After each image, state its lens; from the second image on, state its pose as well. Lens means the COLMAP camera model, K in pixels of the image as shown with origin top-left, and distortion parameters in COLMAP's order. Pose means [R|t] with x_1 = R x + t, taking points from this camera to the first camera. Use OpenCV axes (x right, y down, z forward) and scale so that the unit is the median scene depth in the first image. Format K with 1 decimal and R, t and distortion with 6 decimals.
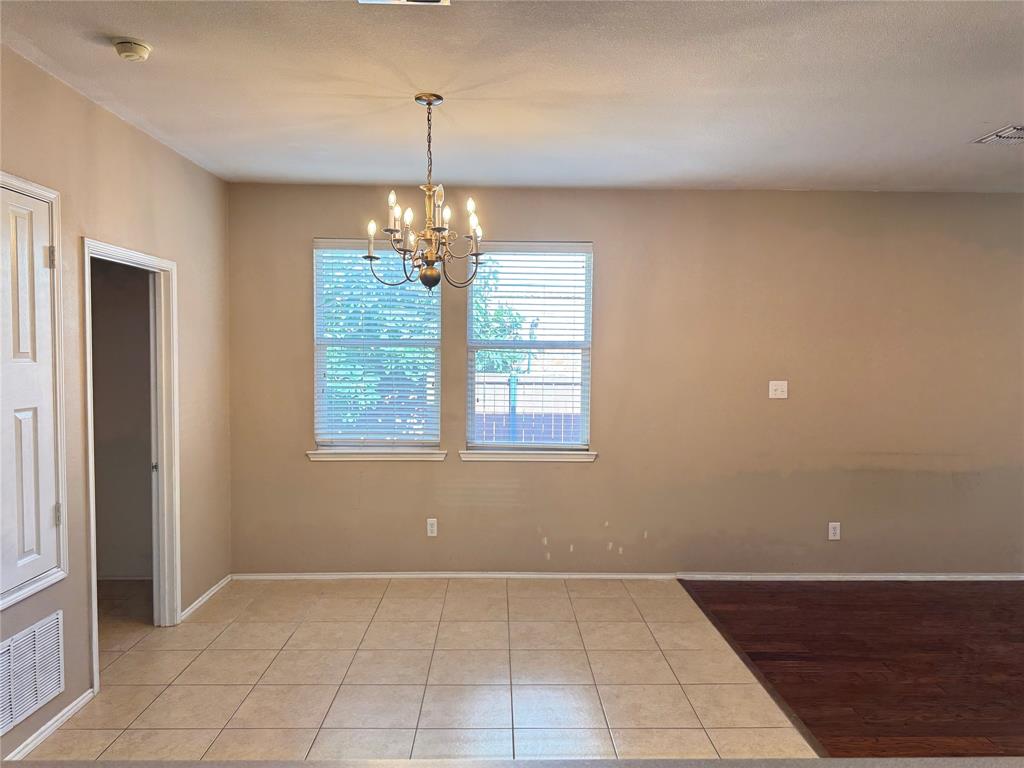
lens RADIAL K [[716.9, 0, 509.9], [0, 716.9, 379.4], [0, 0, 1]] dist [0.009036, -0.015011]
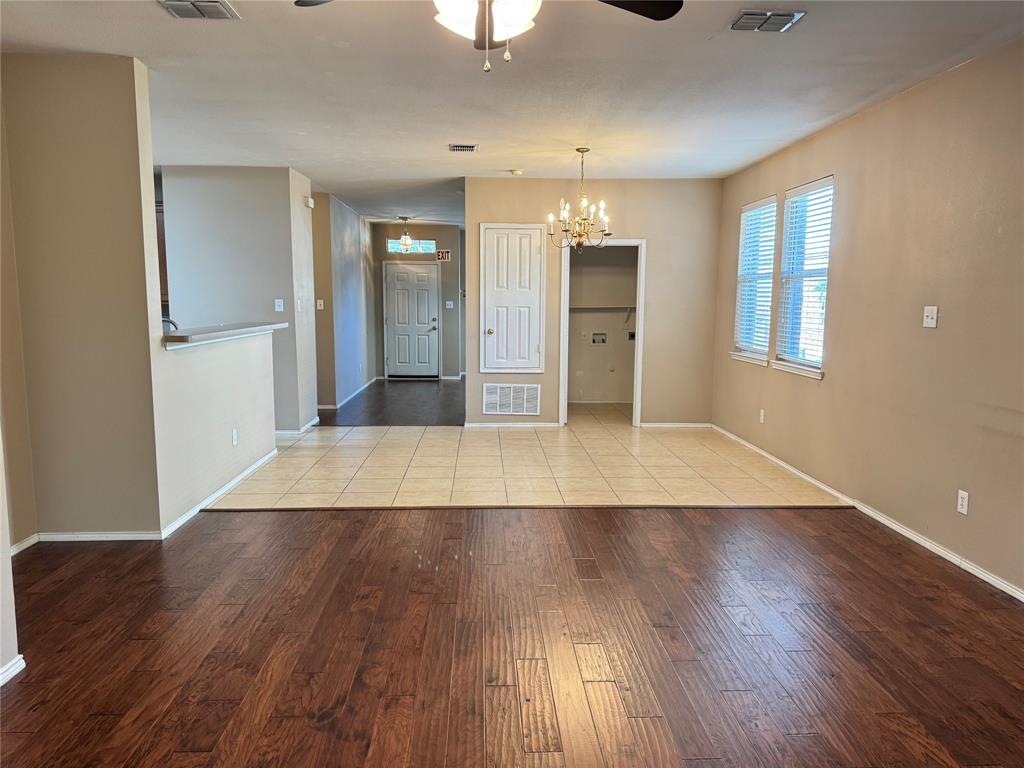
lens RADIAL K [[716.9, 0, 508.6], [0, 716.9, 393.4], [0, 0, 1]] dist [0.009036, -0.015011]
pose [[0.027312, 0.124838, -0.991801, 1.212434], [-0.038970, 0.991550, 0.123734, 0.018683], [0.998867, 0.035271, 0.031946, 0.491148]]
